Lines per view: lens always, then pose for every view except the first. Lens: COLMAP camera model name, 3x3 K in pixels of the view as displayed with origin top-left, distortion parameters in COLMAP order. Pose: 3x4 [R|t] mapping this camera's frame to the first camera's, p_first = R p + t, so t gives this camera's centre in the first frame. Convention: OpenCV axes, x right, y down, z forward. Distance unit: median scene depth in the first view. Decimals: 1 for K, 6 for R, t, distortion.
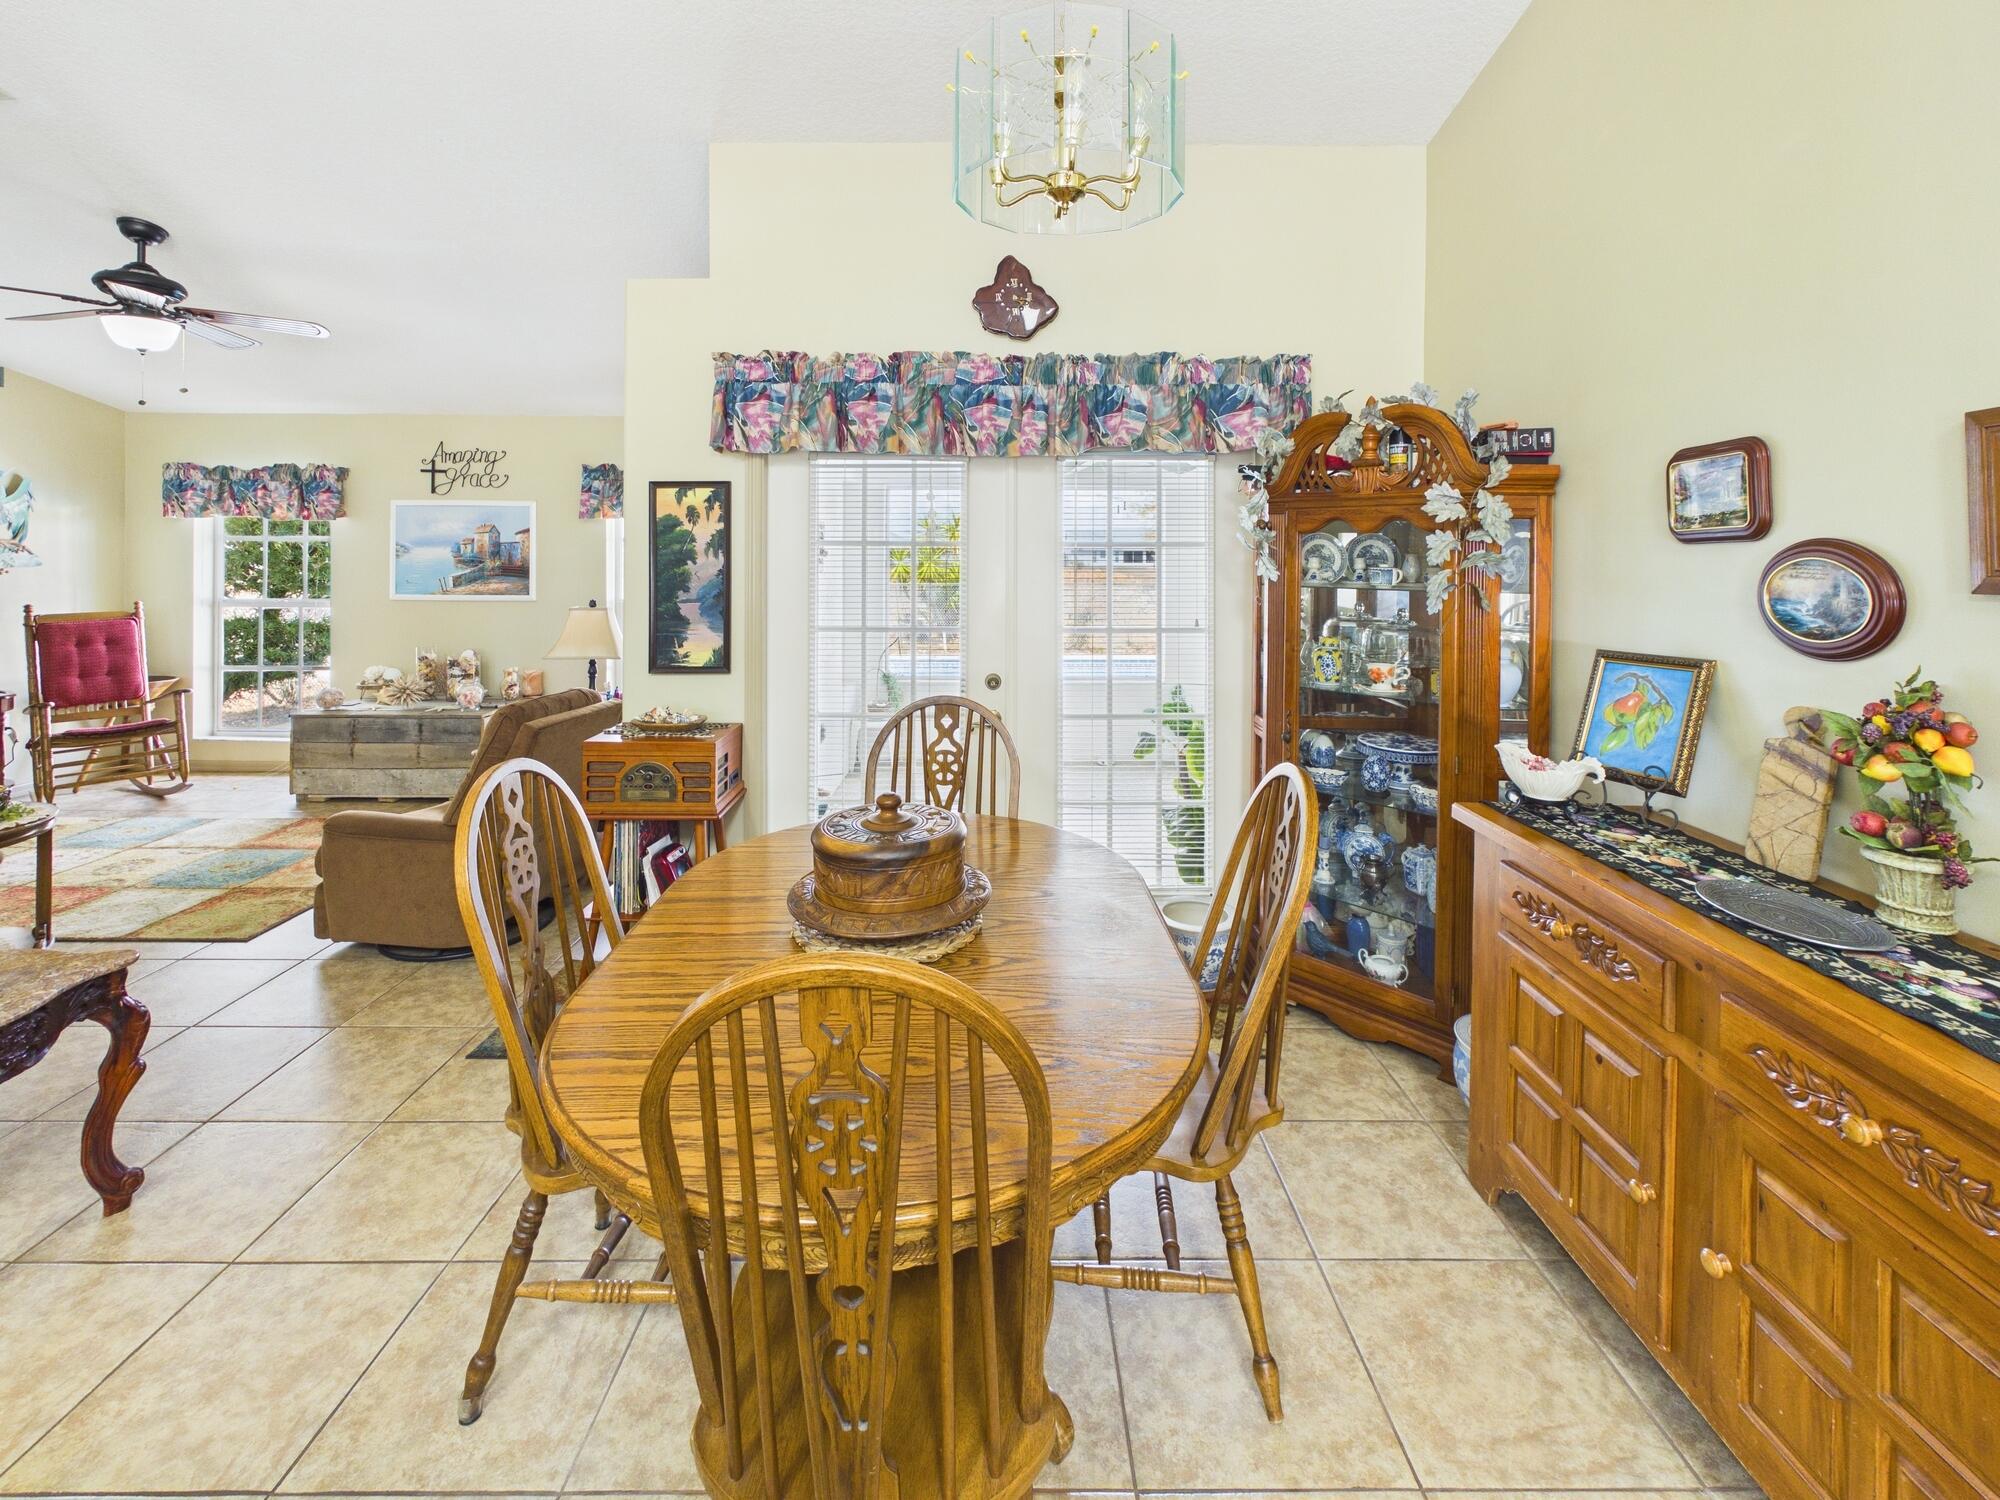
lens RADIAL K [[876.5, 0, 1000.6], [0, 876.5, 554.1], [0, 0, 1]] dist [0.000970, 0.000091]
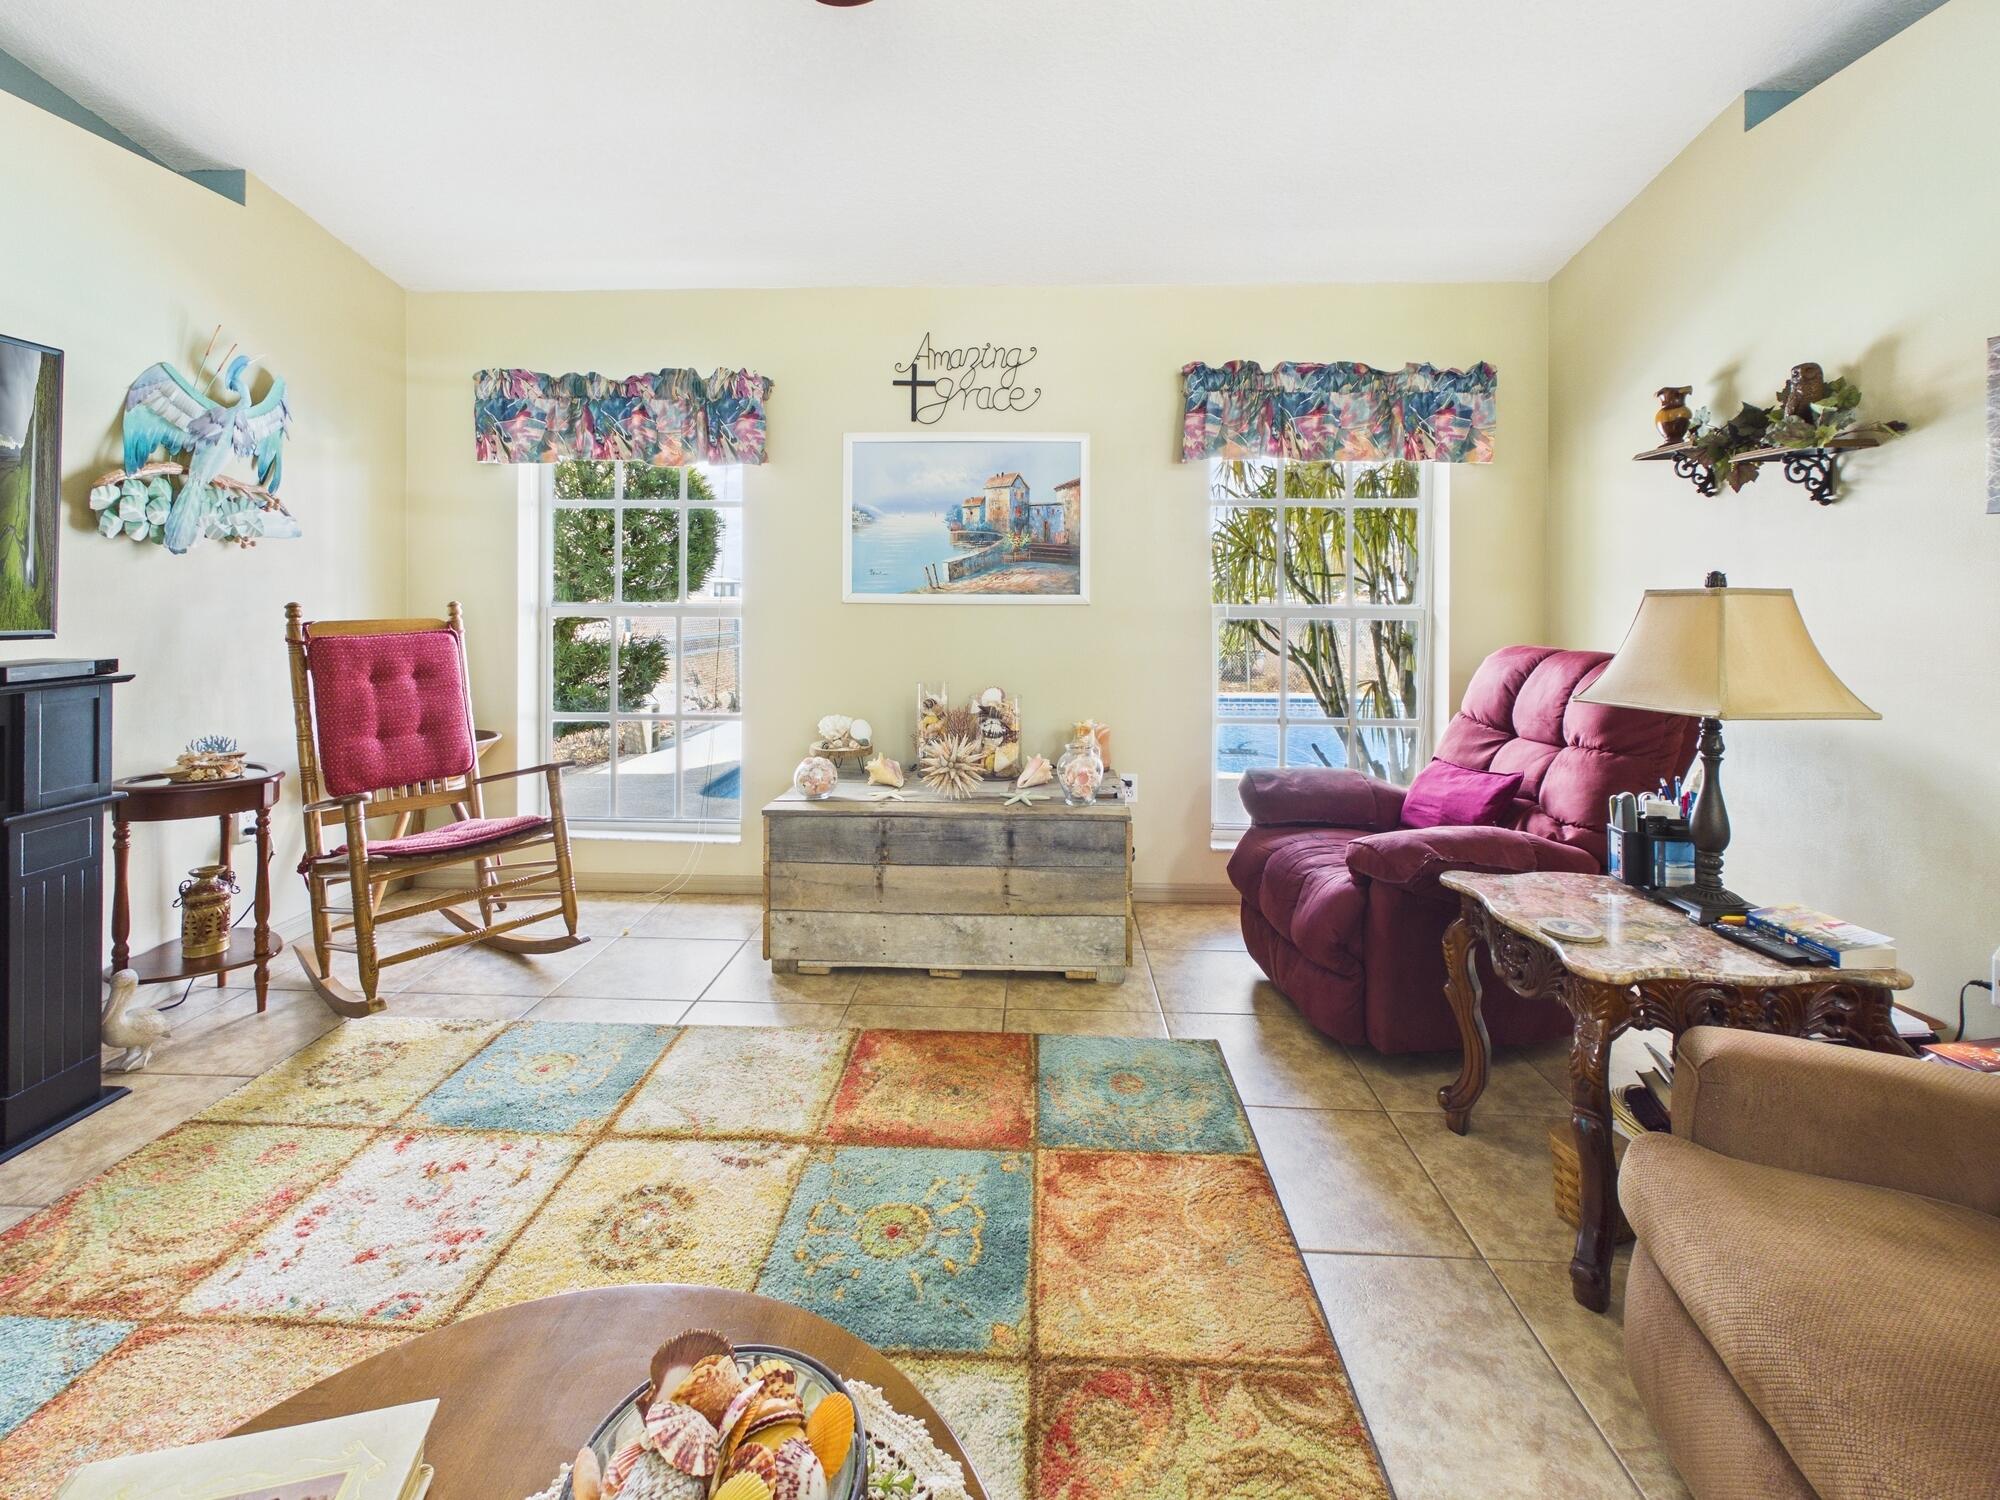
lens RADIAL K [[876.5, 0, 1001.6], [0, 876.5, 591.5], [0, 0, 1]] dist [0.000970, 0.000091]
pose [[0.998962, -0.001765, -0.045518, -0.892465], [0.001859, 0.999996, 0.002008, 0.069077], [0.045514, -0.002090, 0.998962, 0.661535]]
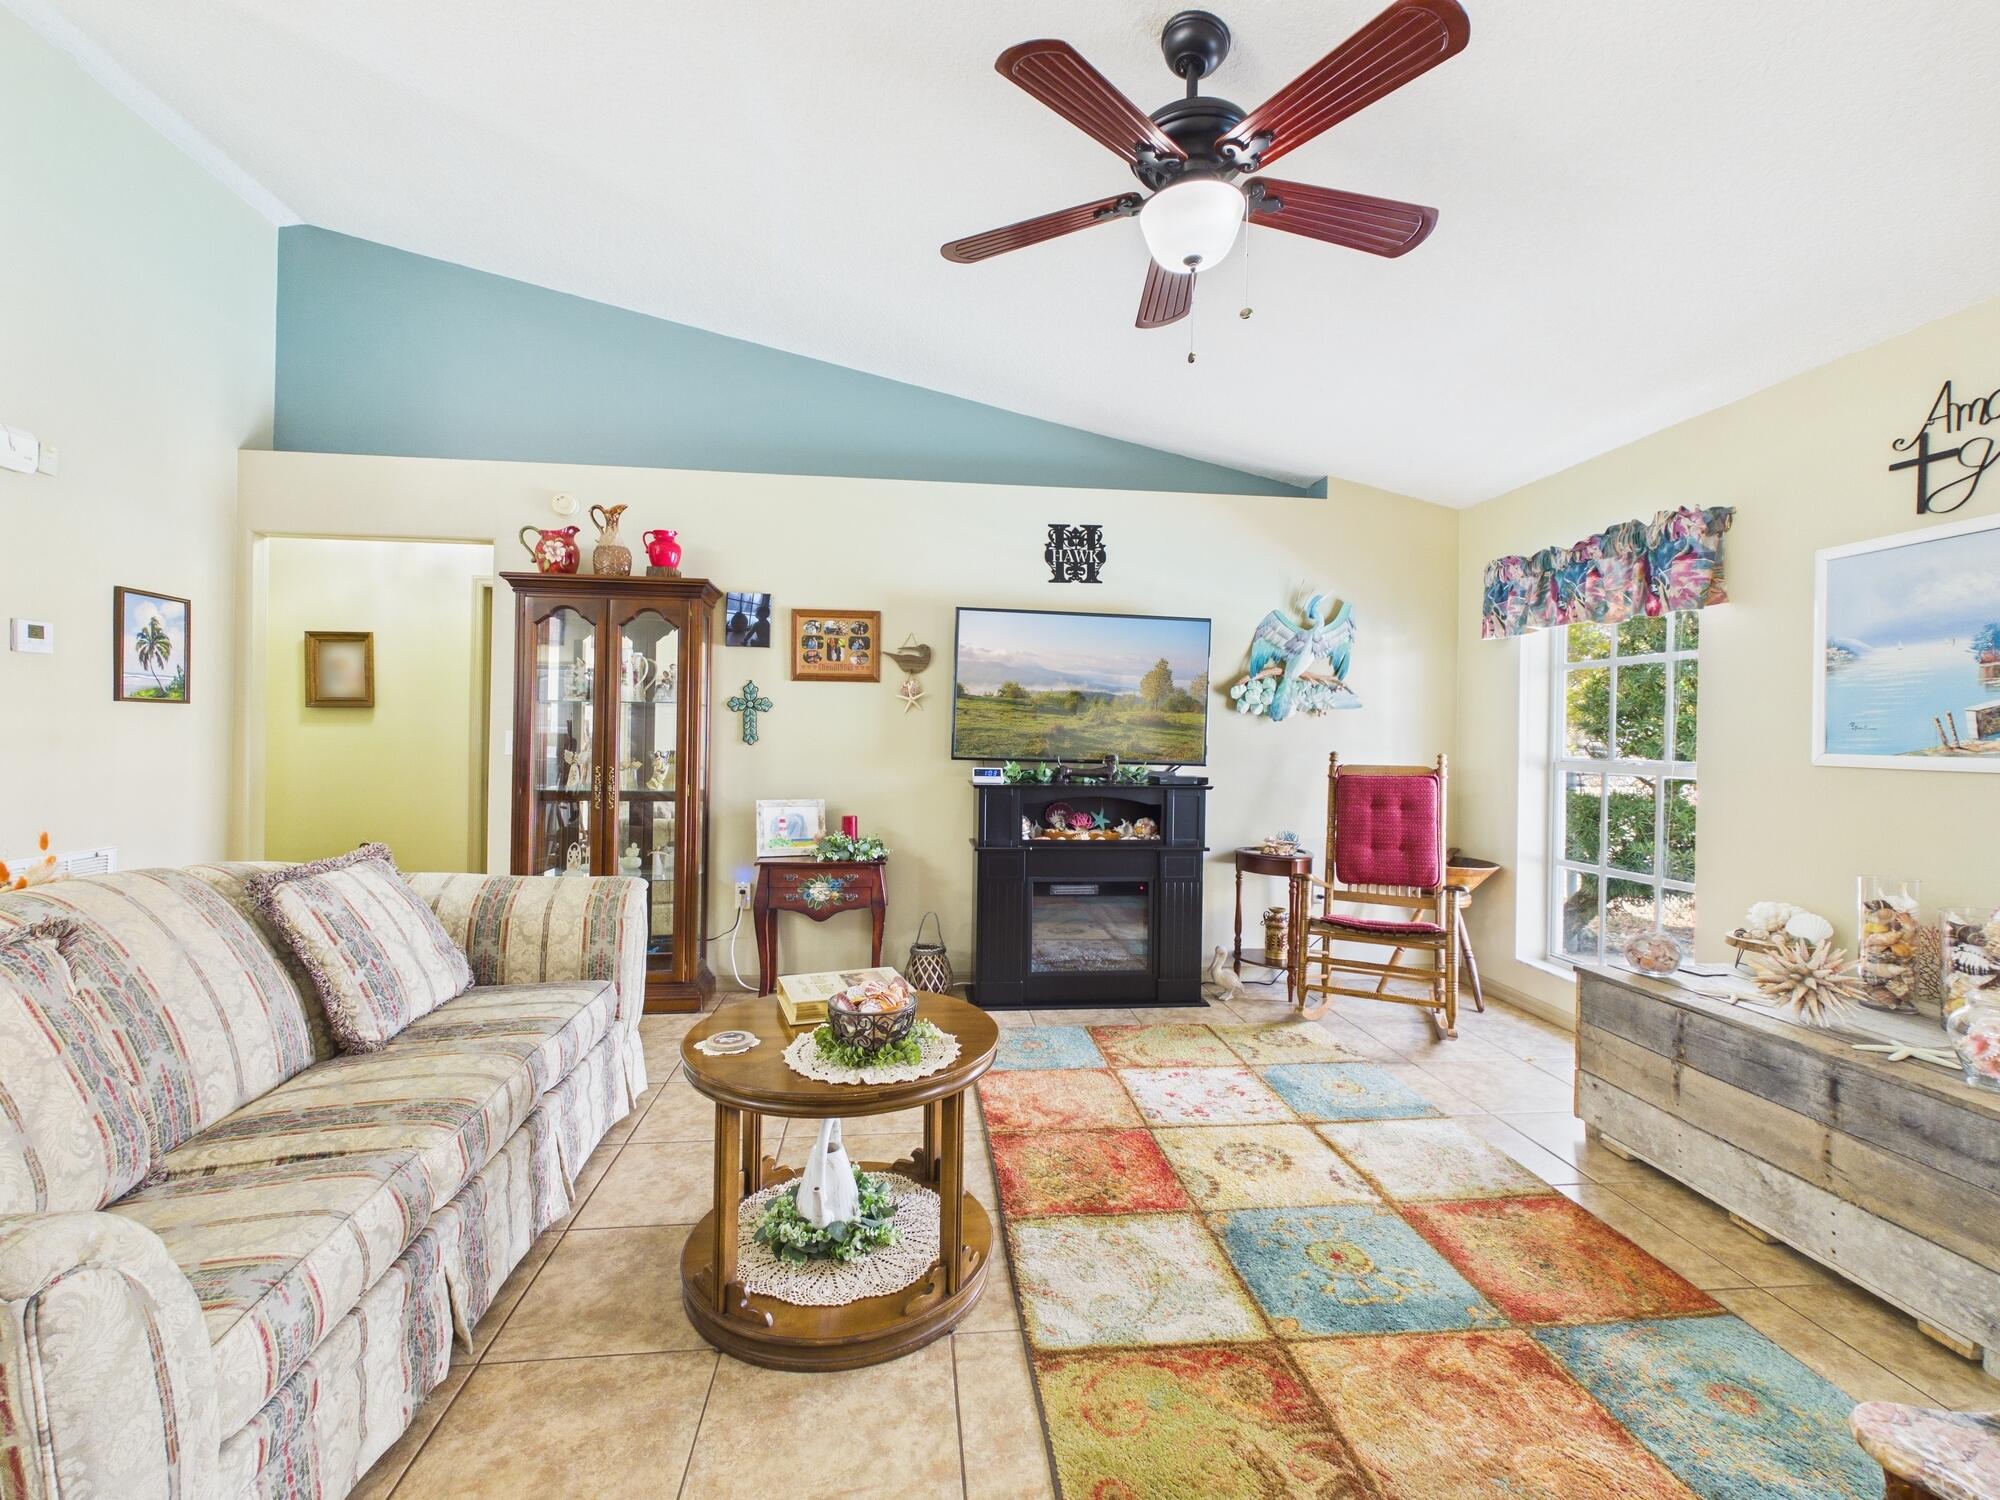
lens RADIAL K [[876.5, 0, 999.0], [0, 876.5, 738.9], [0, 0, 1]] dist [0.000970, 0.000091]
pose [[0.108214, -0.000680, -0.994127, -0.443396], [-0.012268, 0.999923, -0.002020, 0.070193], [0.994052, 0.012414, 0.108197, 0.824056]]
